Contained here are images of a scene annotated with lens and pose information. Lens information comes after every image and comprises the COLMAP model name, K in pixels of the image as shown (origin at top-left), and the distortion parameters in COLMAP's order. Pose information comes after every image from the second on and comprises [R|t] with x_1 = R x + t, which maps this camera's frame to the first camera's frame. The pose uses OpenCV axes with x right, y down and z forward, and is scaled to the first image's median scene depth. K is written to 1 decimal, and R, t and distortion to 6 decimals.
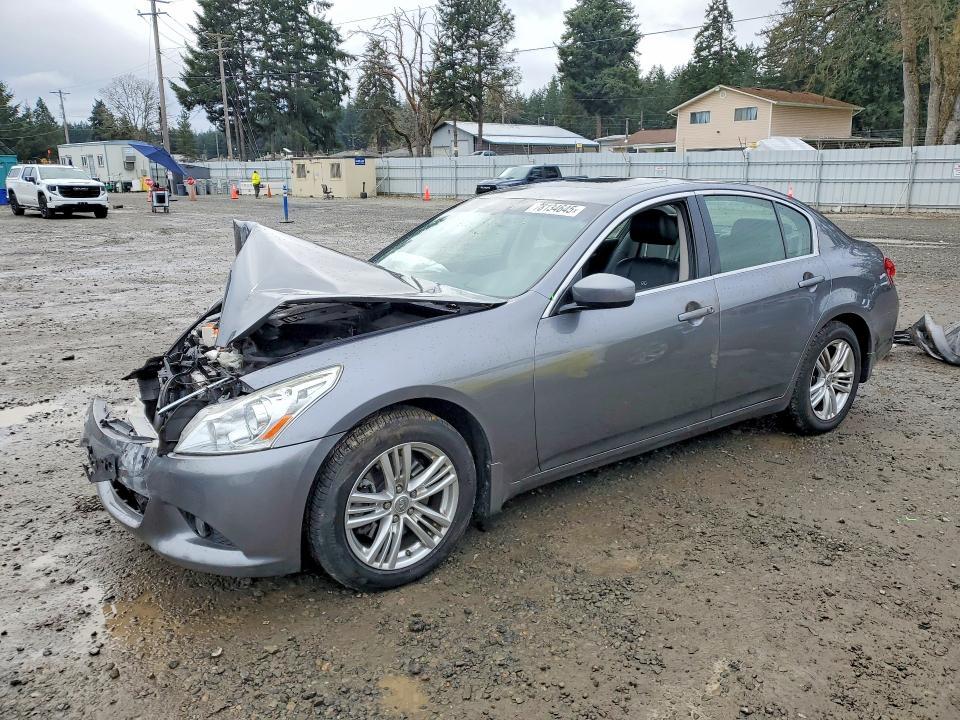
lens RADIAL K [[748.0, 0, 504.1], [0, 748.0, 356.5], [0, 0, 1]] dist [0.001729, 0.002254]
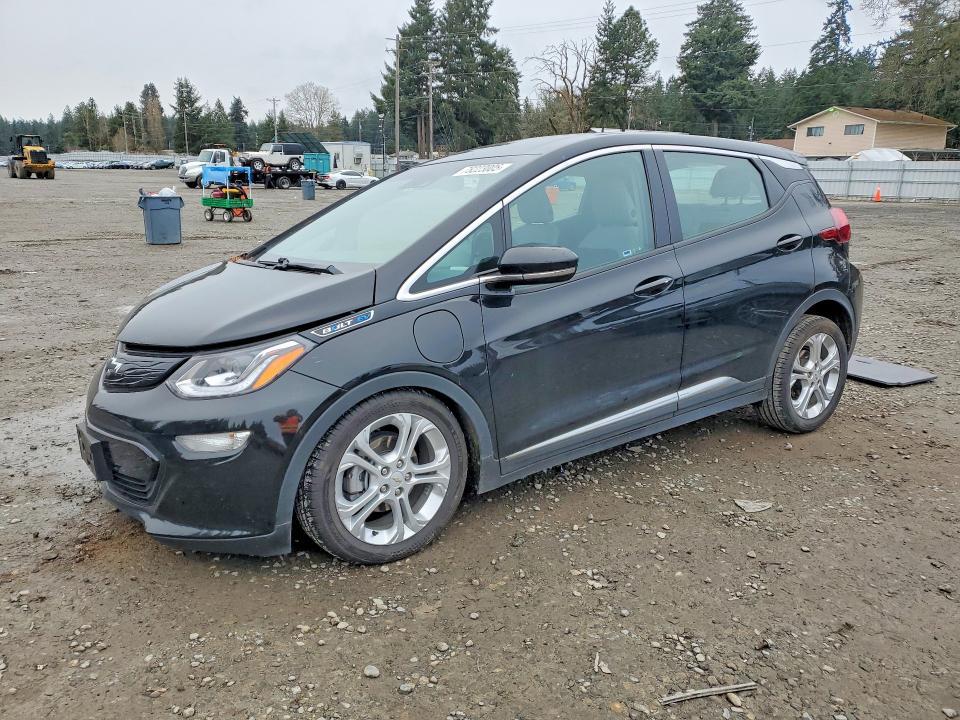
lens RADIAL K [[759.0, 0, 480.0], [0, 759.0, 360.0], [0, 0, 1]] dist [-0.003332, 0.035023]
pose [[0.989438, 0.055428, -0.133938, -0.055462], [-0.054988, 0.998463, 0.006984, 0.045746], [0.134119, 0.000454, 0.990965, -0.182533]]
